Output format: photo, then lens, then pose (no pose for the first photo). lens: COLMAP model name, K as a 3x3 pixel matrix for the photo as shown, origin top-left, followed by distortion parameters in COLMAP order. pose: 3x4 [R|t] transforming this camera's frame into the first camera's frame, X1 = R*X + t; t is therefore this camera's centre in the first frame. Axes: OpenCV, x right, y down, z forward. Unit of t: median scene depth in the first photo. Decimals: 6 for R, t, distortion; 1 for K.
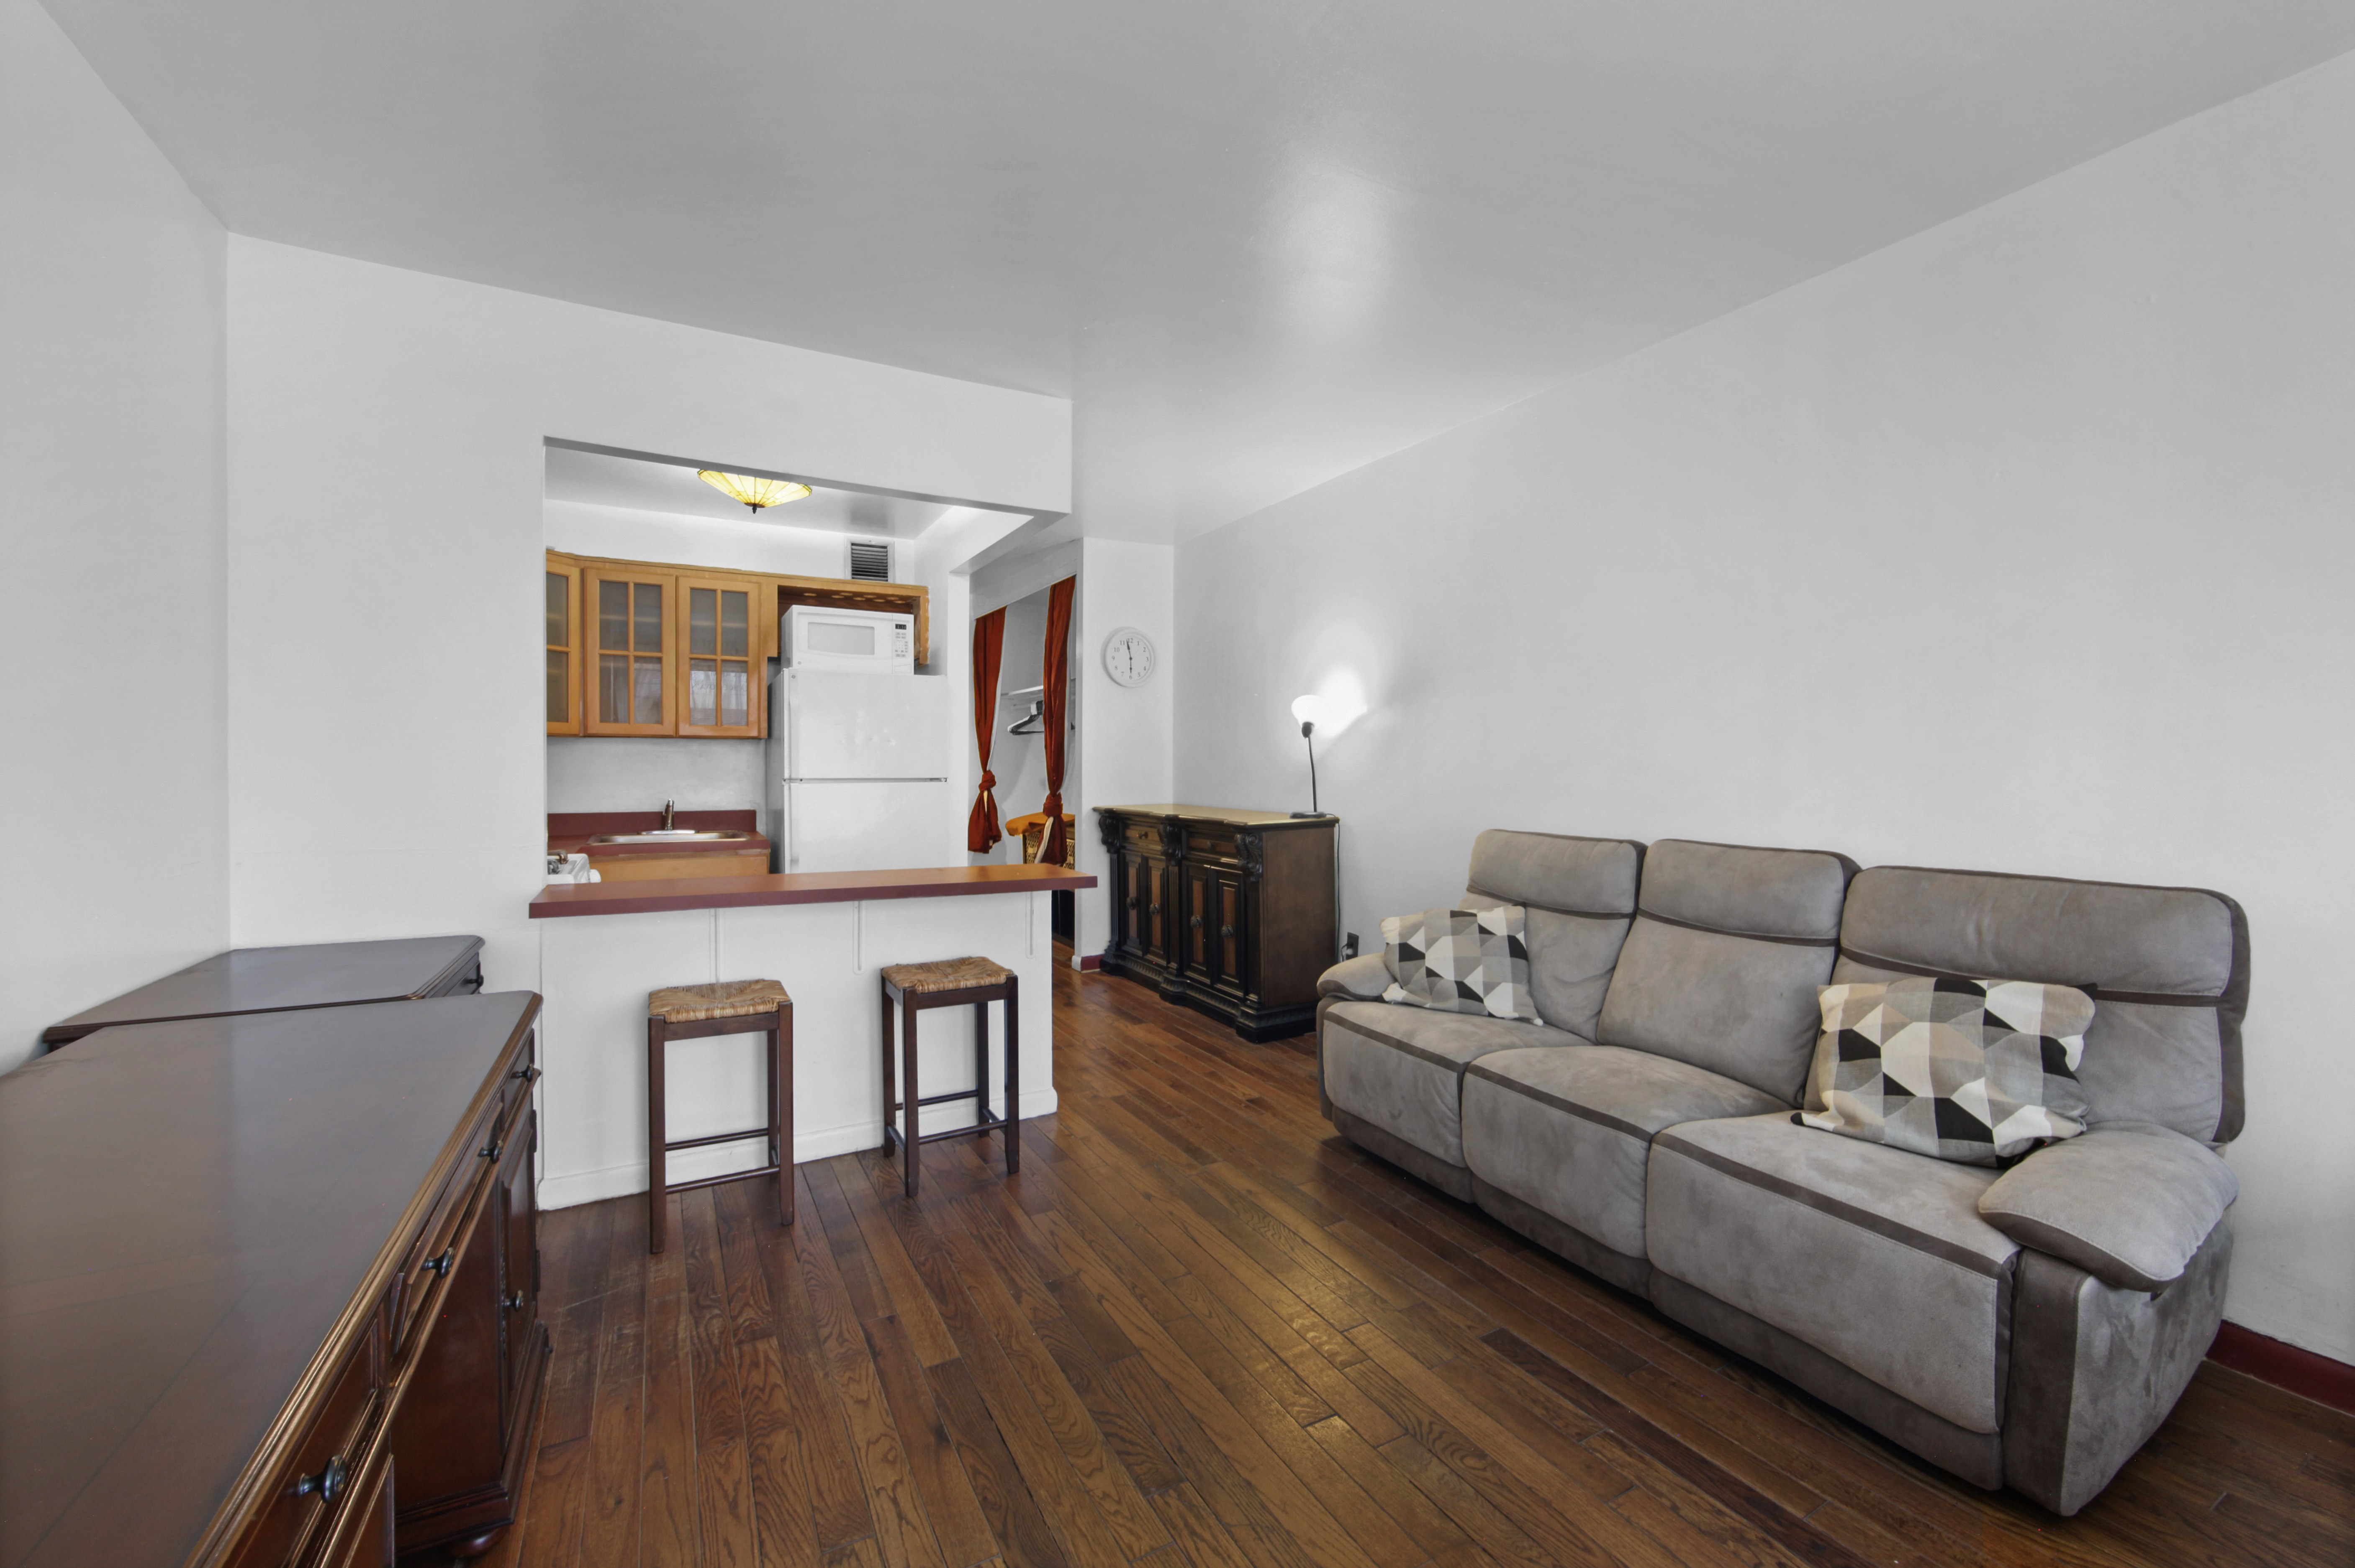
lens RADIAL K [[938.8, 0, 1153.1], [0, 938.8, 781.3], [0, 0, 1]] dist [-0.021899, 0.000307]
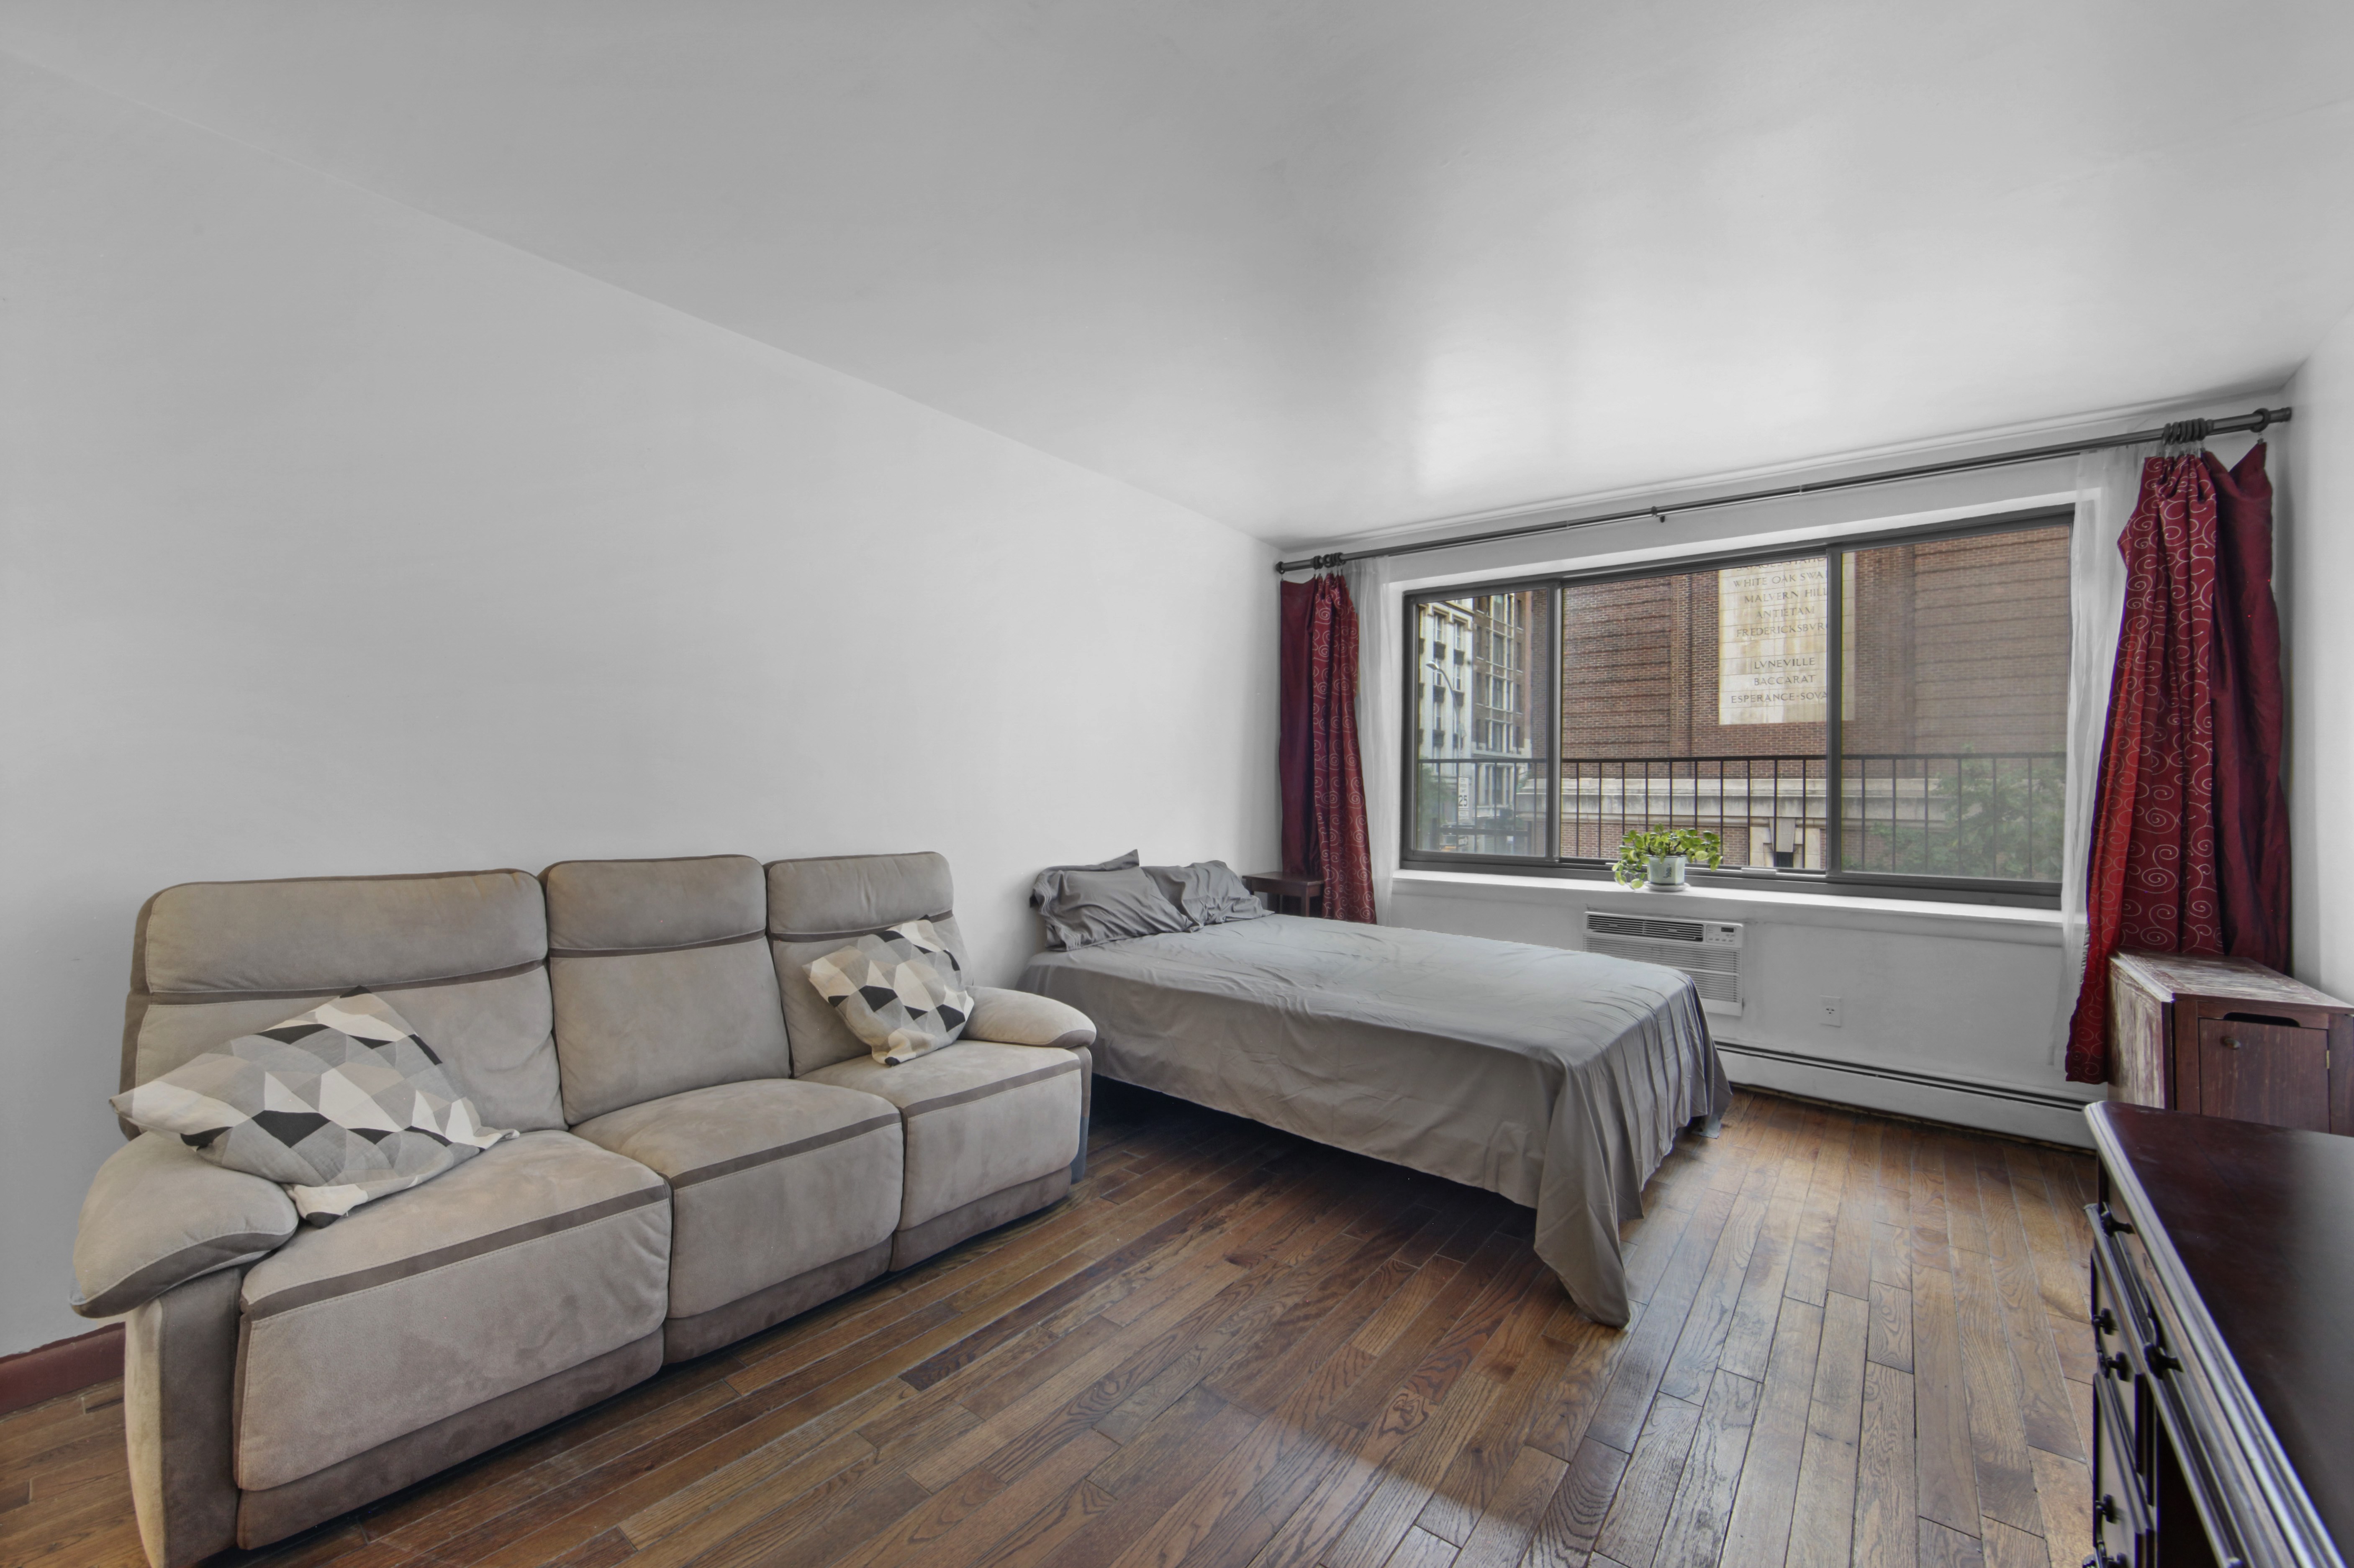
lens RADIAL K [[1020.4, 0, 1120.1], [0, 1020.4, 759.2], [0, 0, 1]] dist [-0.000333, 0.000134]
pose [[-0.408808, 0.018229, 0.912438, -0.446488], [-0.004154, 0.999753, -0.021834, -0.012096], [-0.912611, -0.012716, -0.408631, 0.810333]]
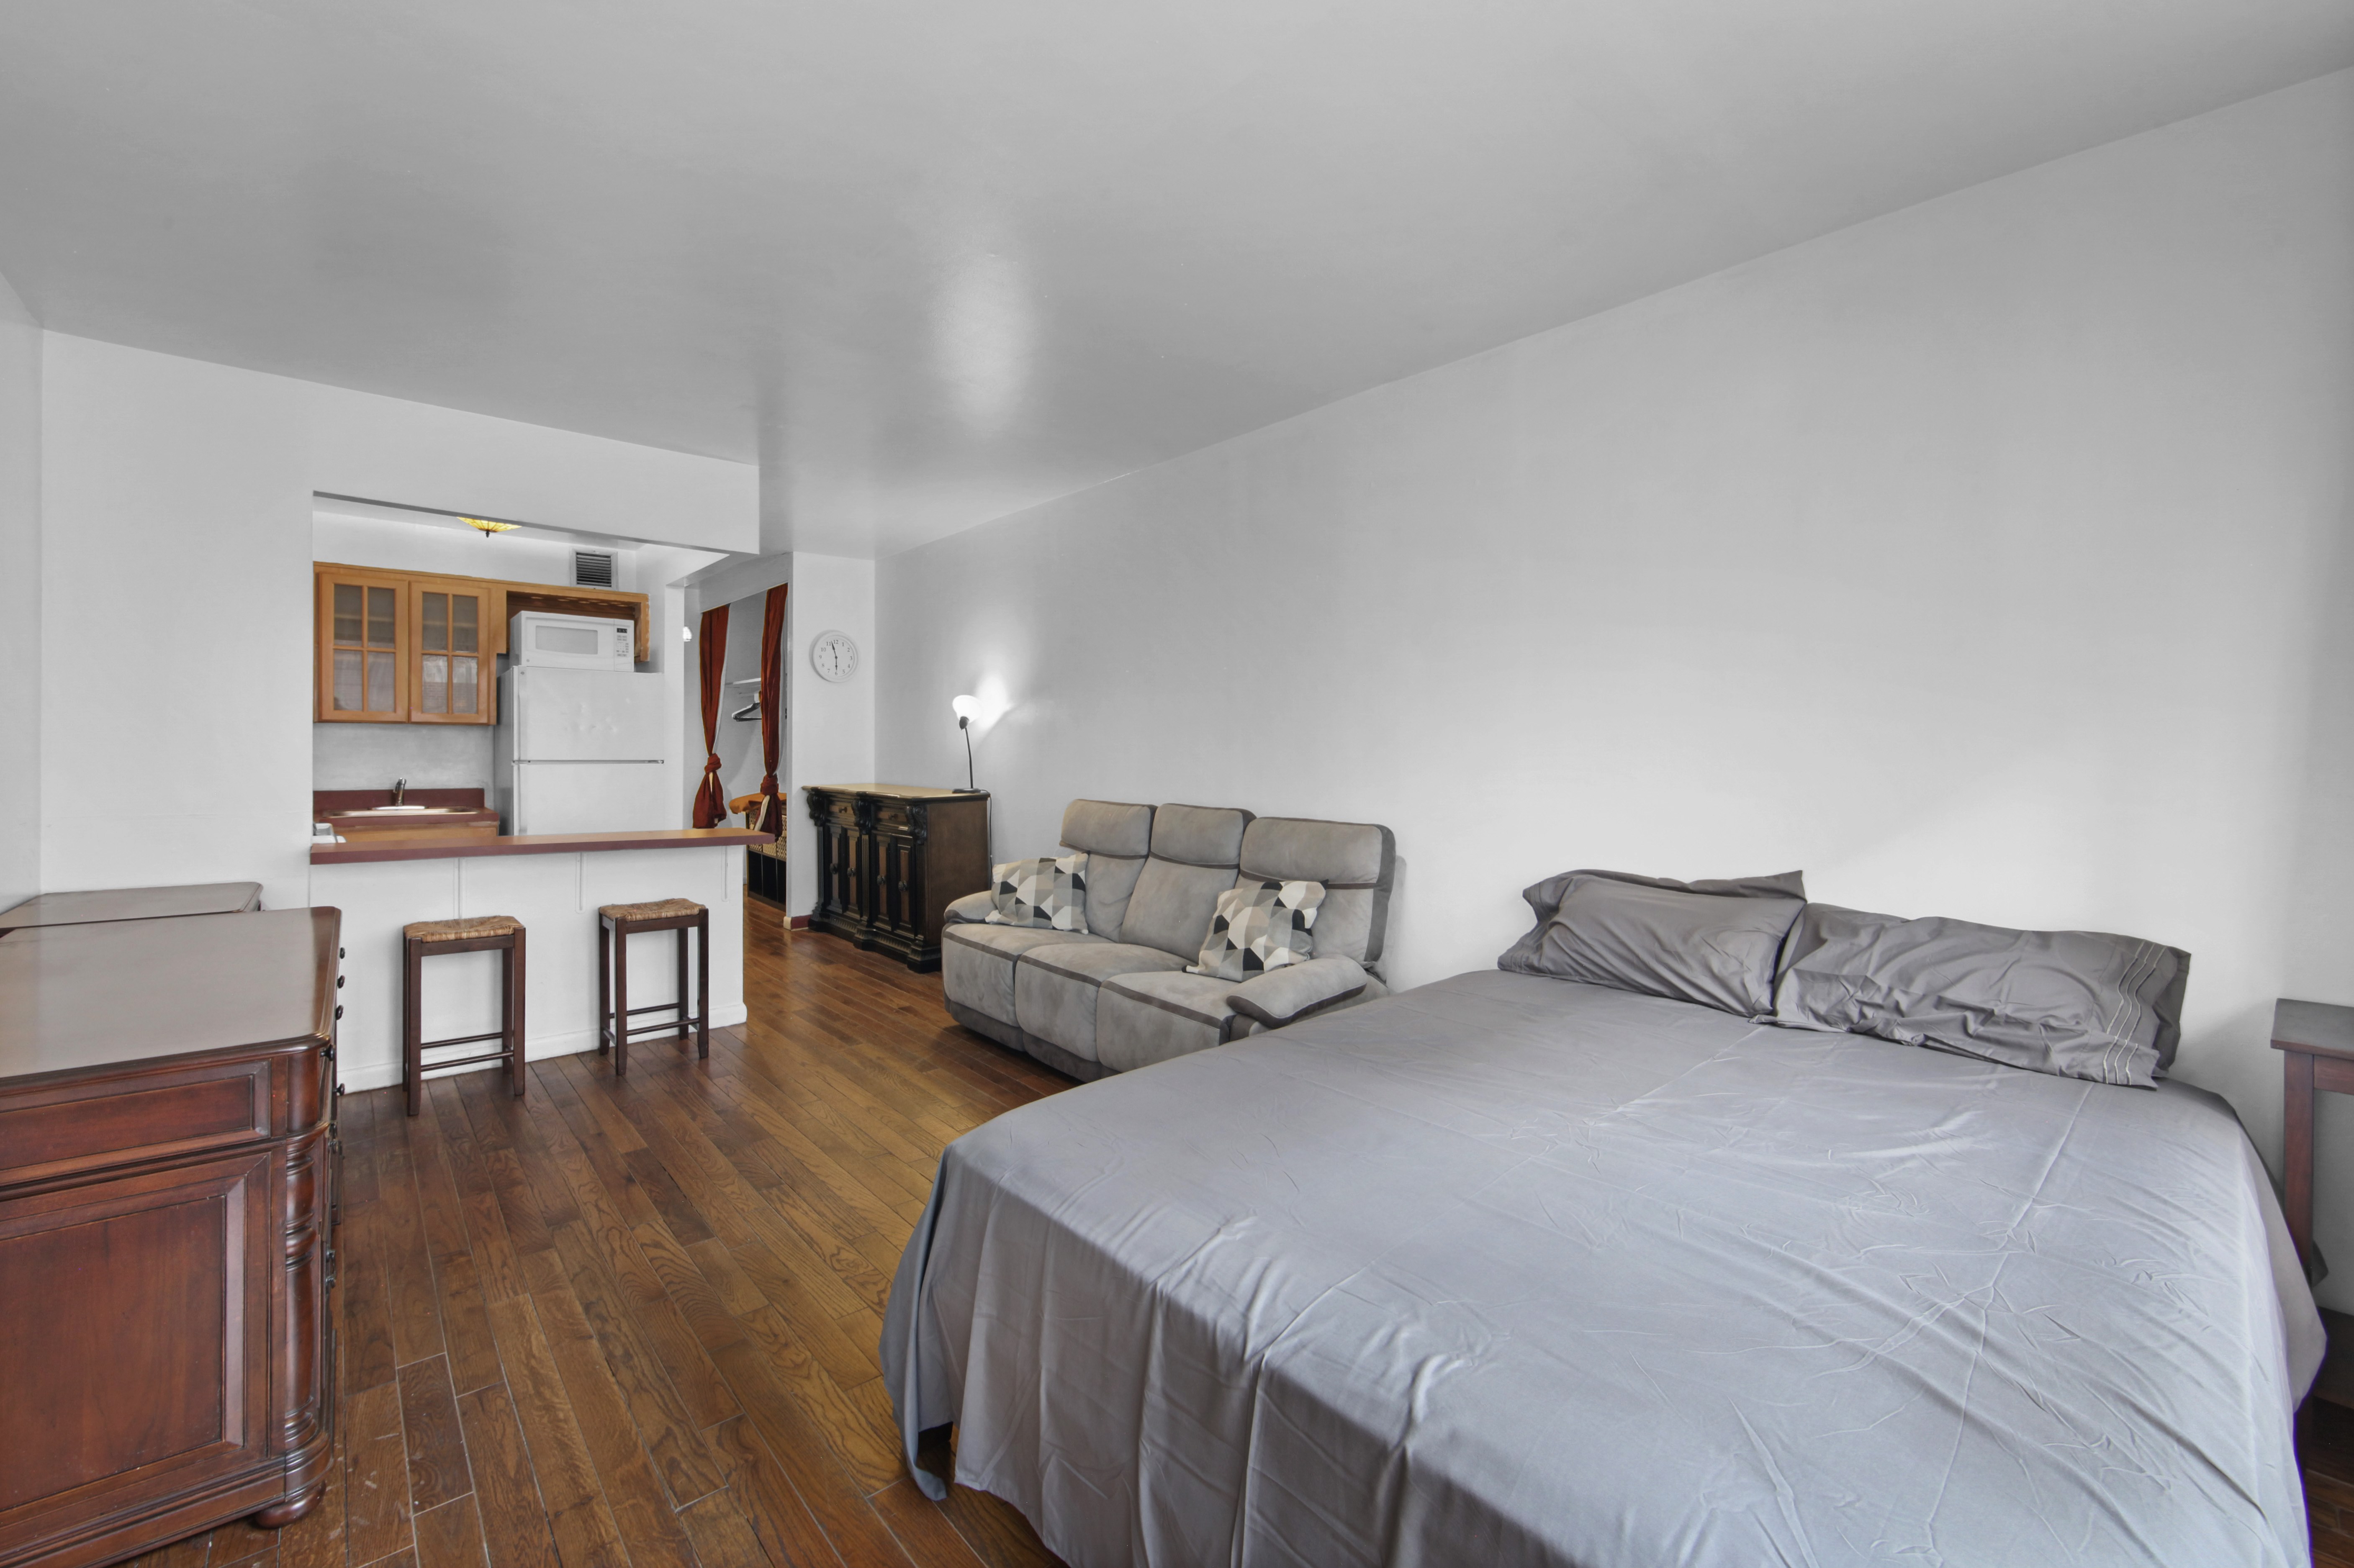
lens RADIAL K [[956.7, 0, 1075.6], [0, 956.7, 763.2], [0, 0, 1]] dist [0.000909, 0.000027]
pose [[0.986087, 0.003634, 0.166193, 0.137301], [-0.003312, 0.999992, -0.002215, 0.001472], [-0.166199, 0.001633, 0.986091, -0.408769]]
